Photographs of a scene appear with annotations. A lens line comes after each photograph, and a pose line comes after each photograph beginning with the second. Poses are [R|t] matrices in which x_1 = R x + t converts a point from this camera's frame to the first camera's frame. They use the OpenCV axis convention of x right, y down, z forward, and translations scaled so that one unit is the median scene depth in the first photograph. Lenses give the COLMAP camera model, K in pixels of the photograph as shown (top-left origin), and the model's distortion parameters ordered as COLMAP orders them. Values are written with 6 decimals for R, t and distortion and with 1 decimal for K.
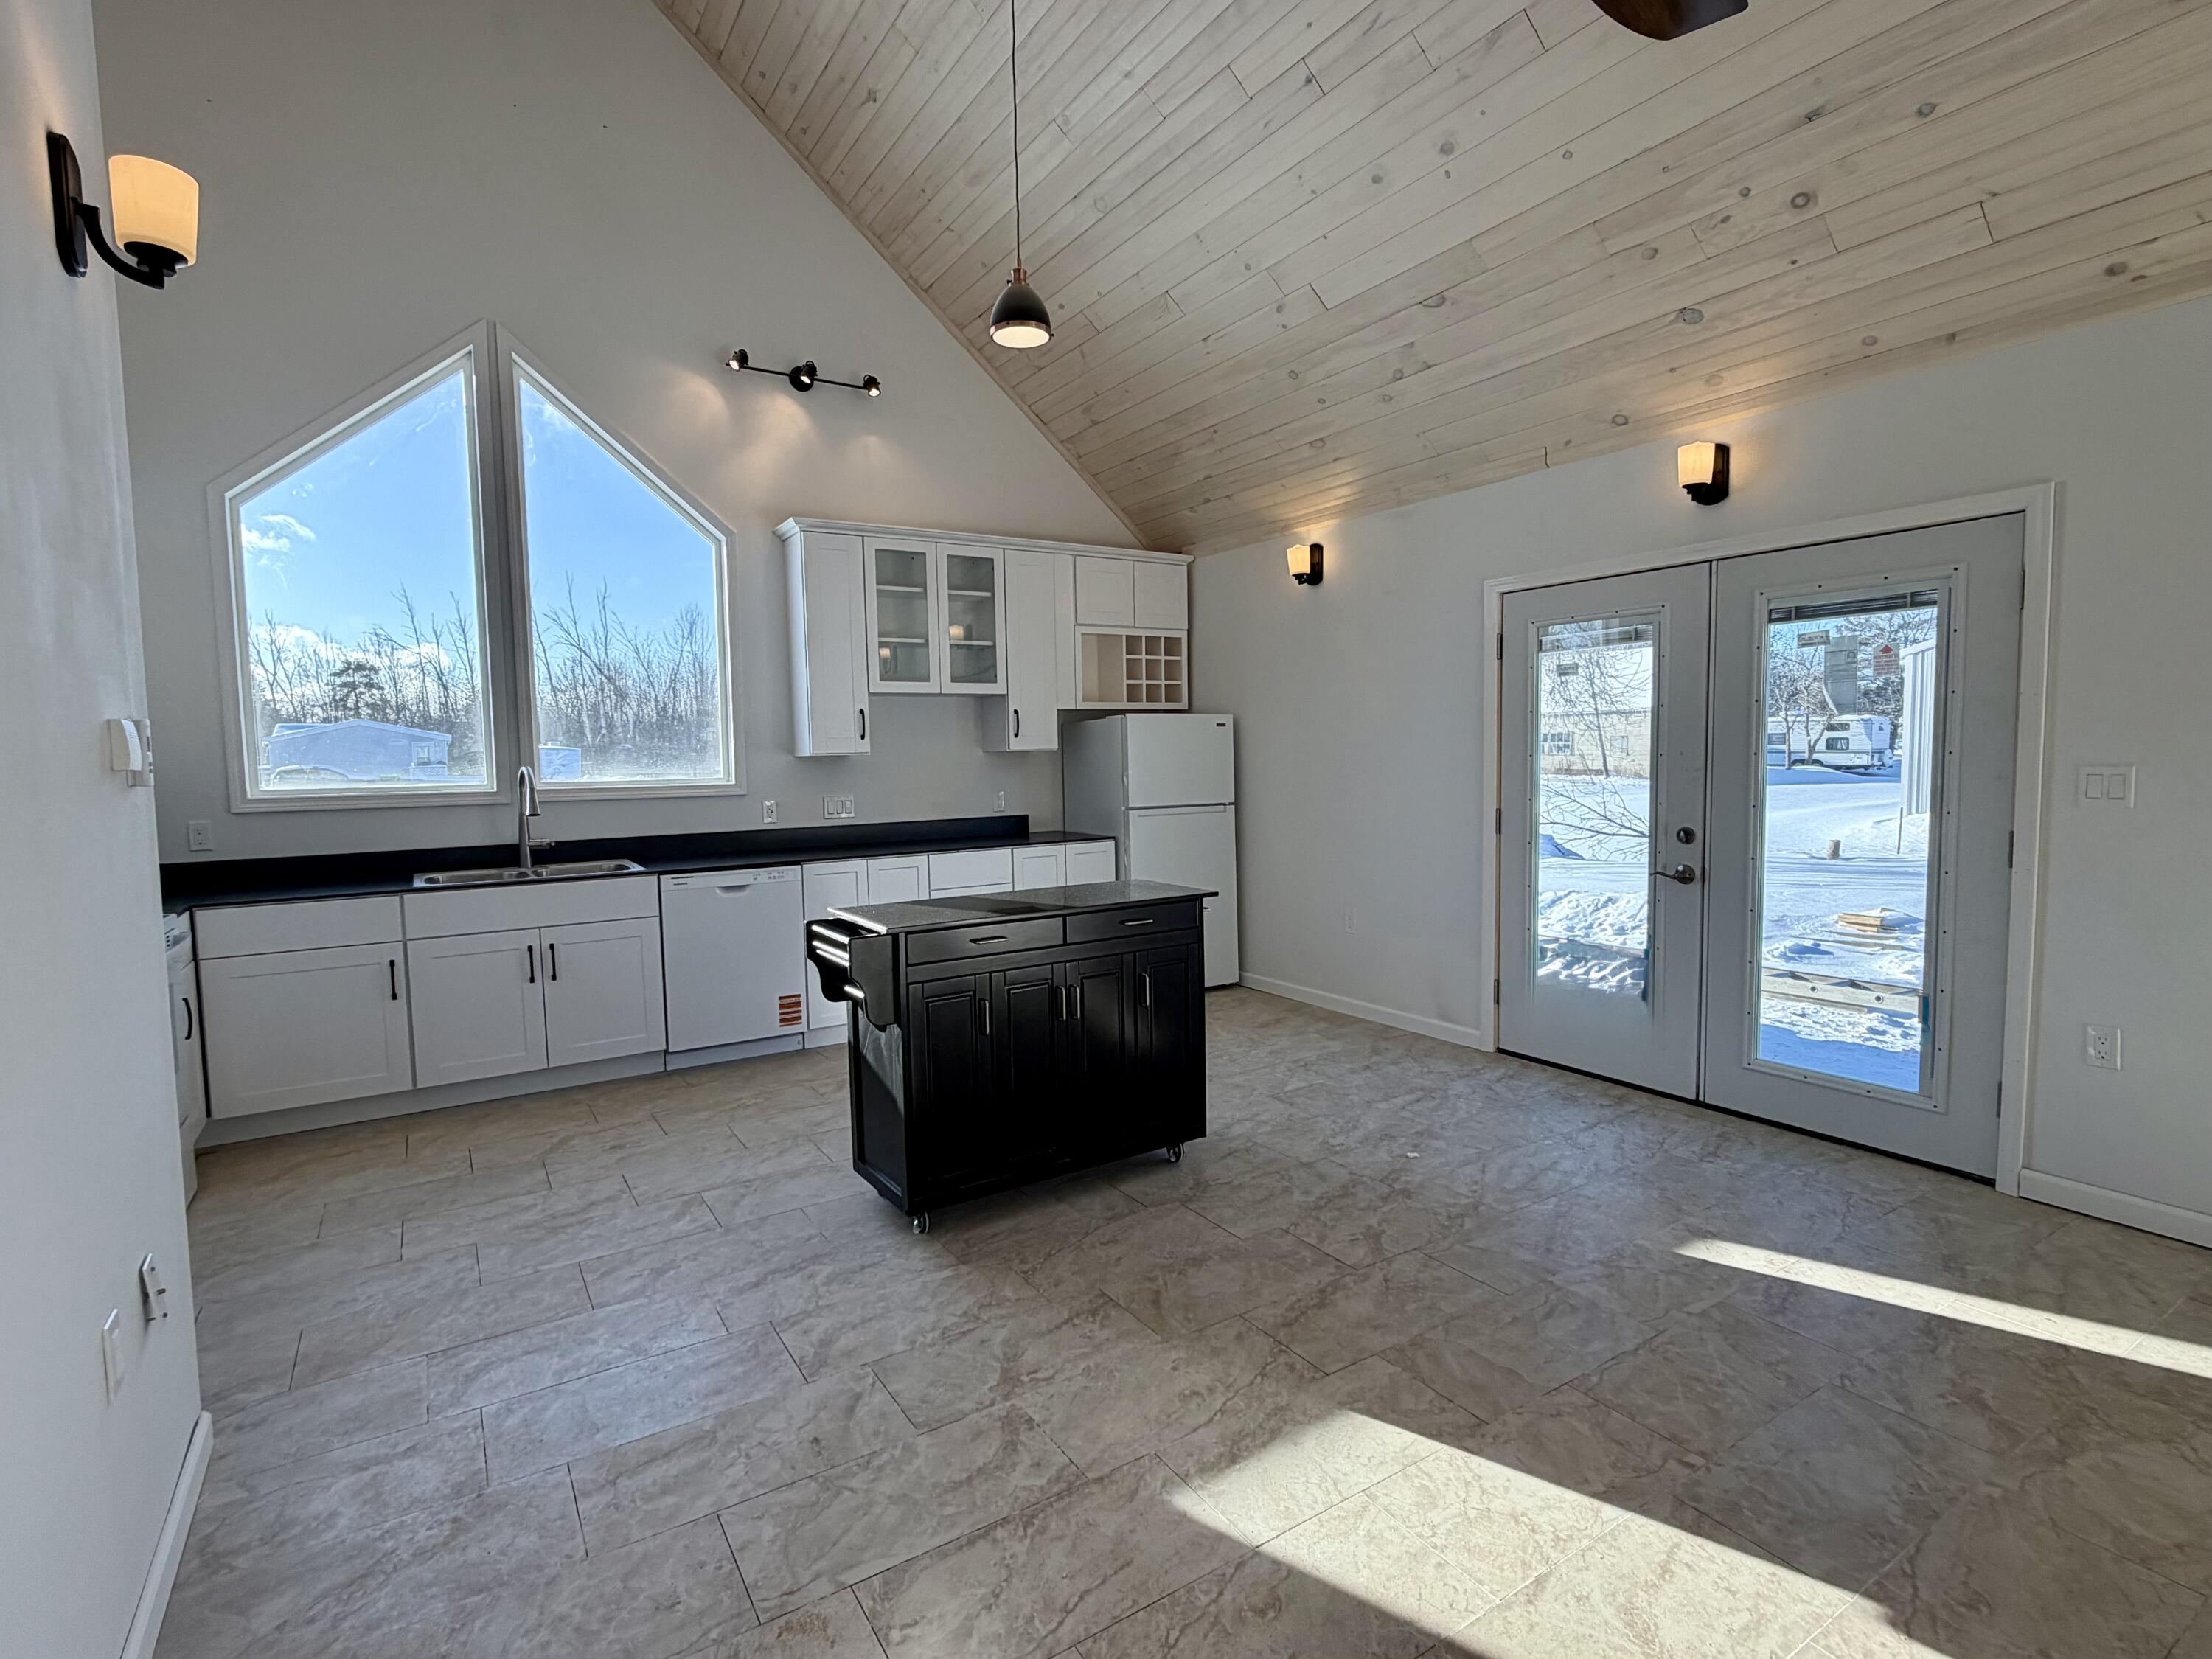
lens RADIAL K [[1089.0, 0, 1105.1], [0, 1089.0, 828.5], [0, 0, 1]] dist [0.001156, -0.000465]
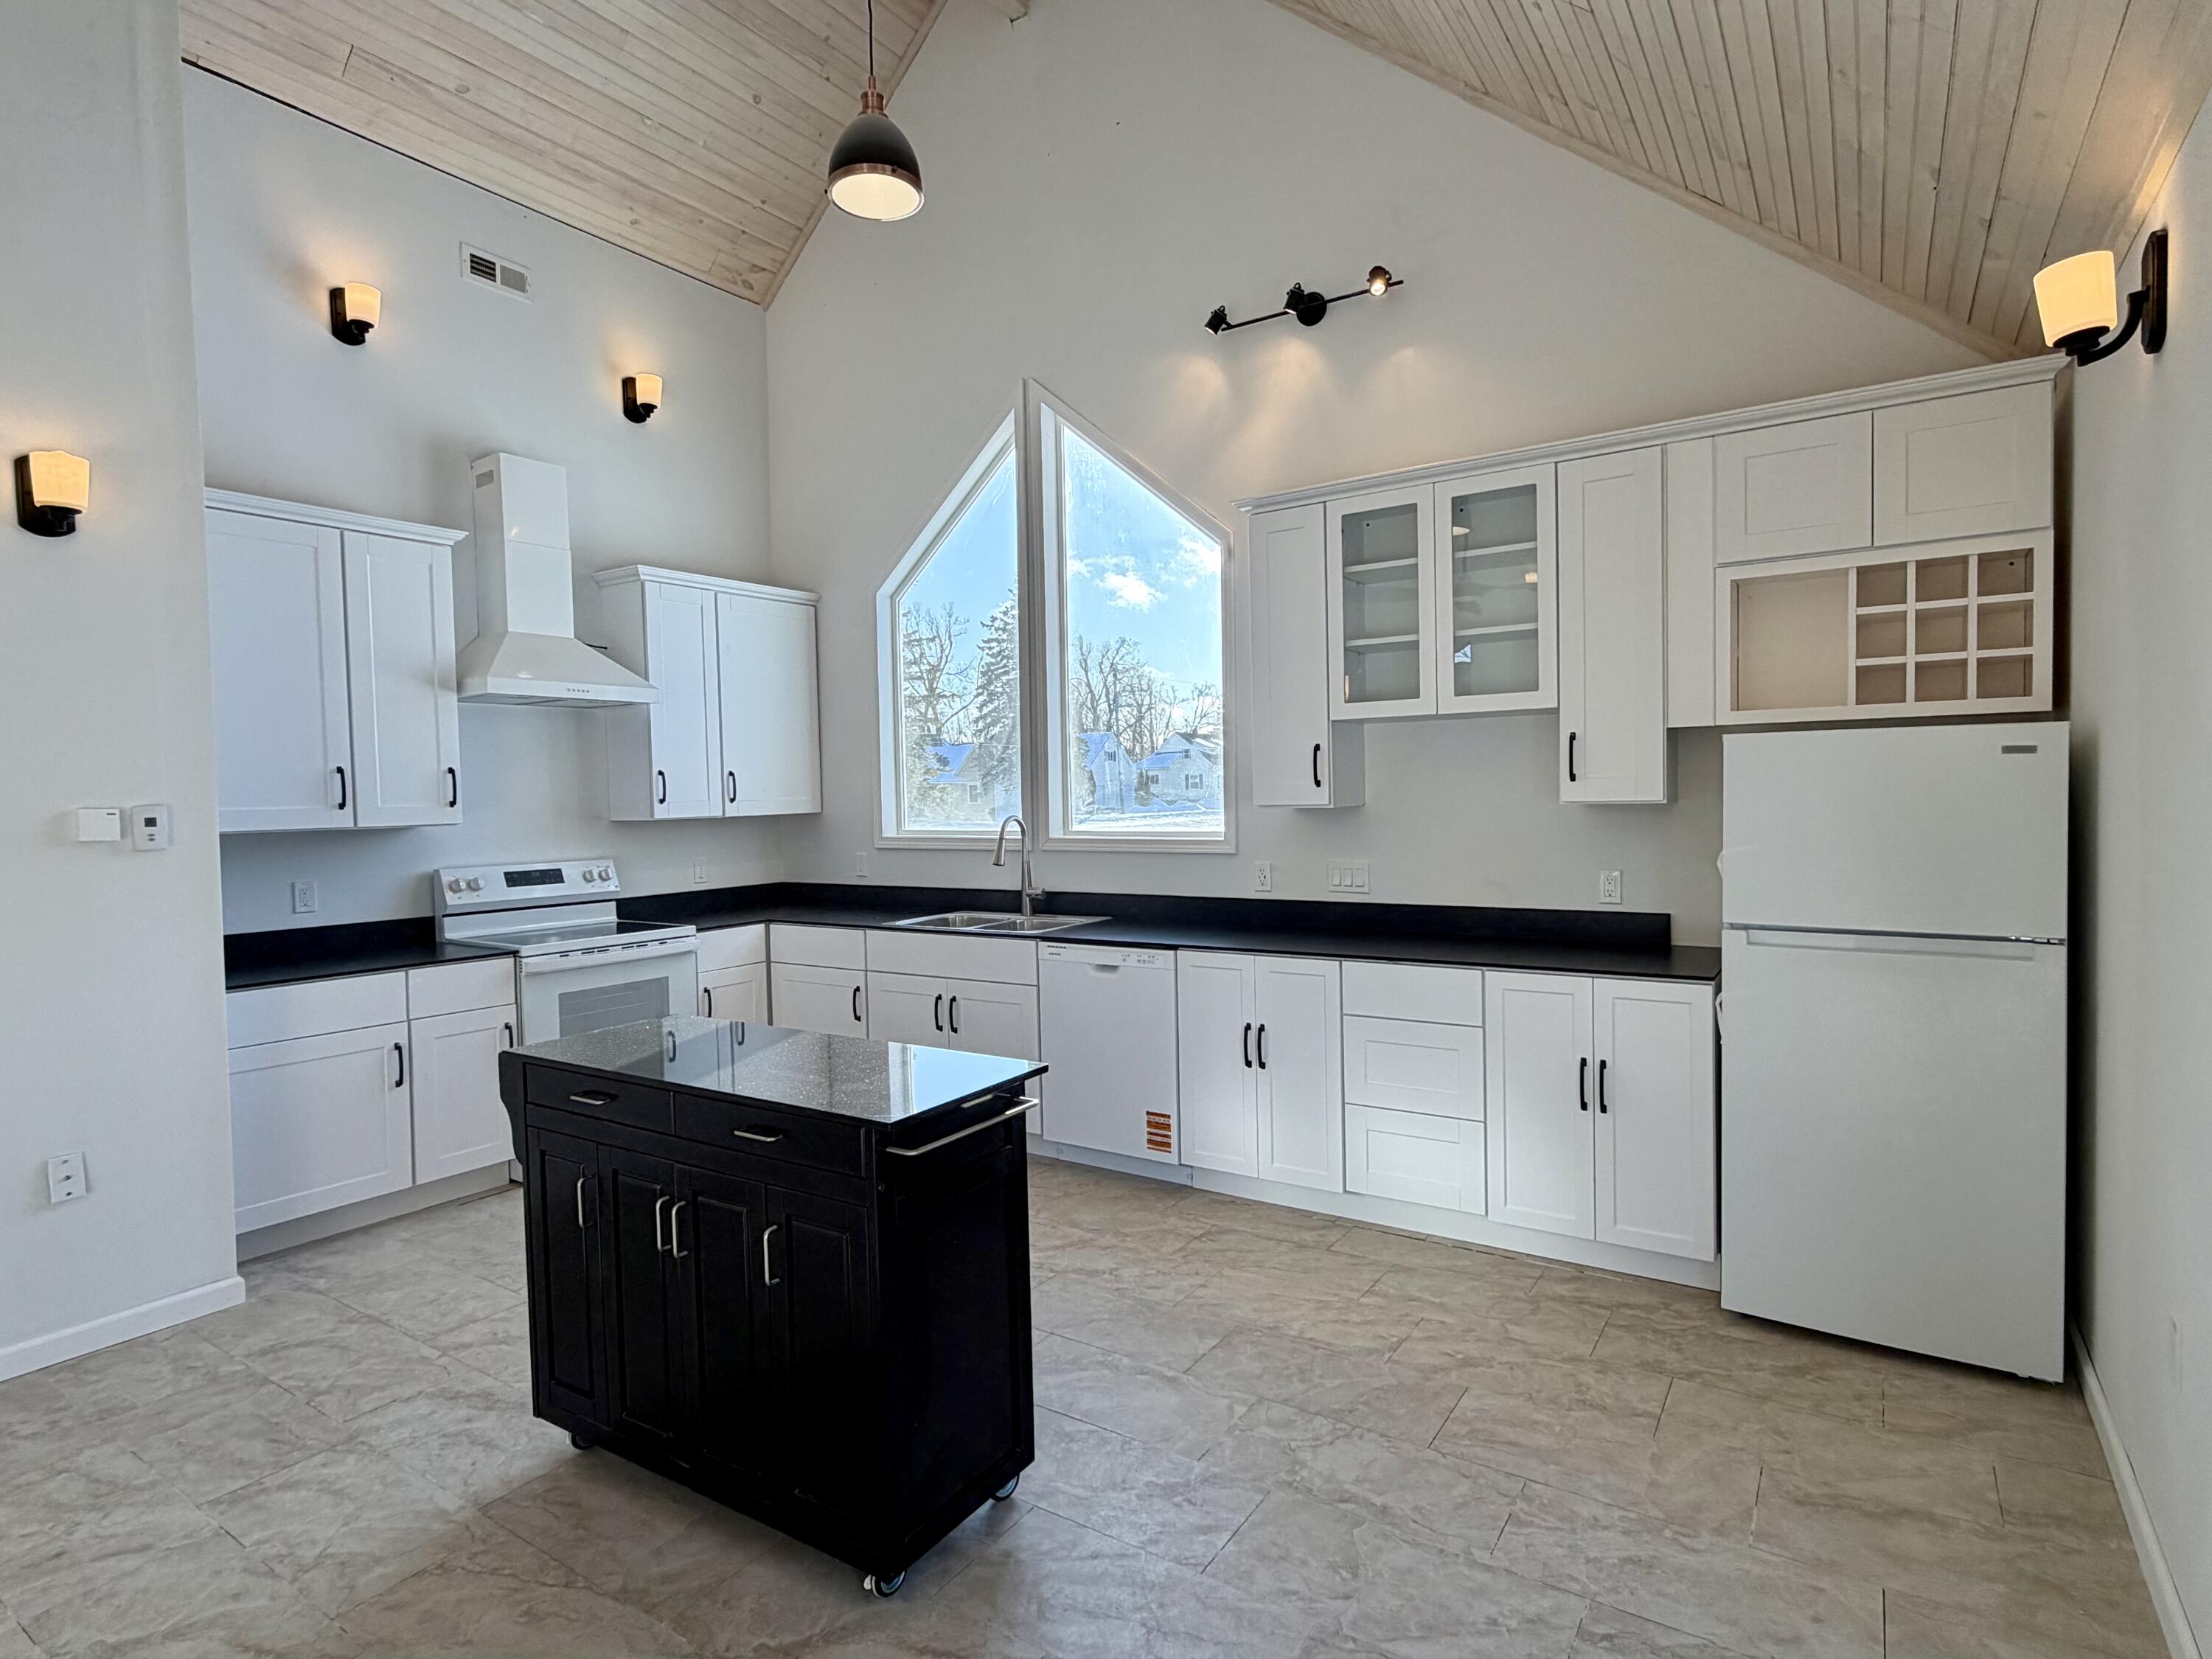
lens RADIAL K [[1144.0, 0, 1100.4], [0, 1144.0, 832.4], [0, 0, 1]] dist [-0.001121, -0.000548]
pose [[0.406250, 0.042386, -0.912778, 0.463546], [-0.052520, 0.998355, 0.022985, -0.070151], [0.912251, 0.038601, 0.407808, 0.643689]]
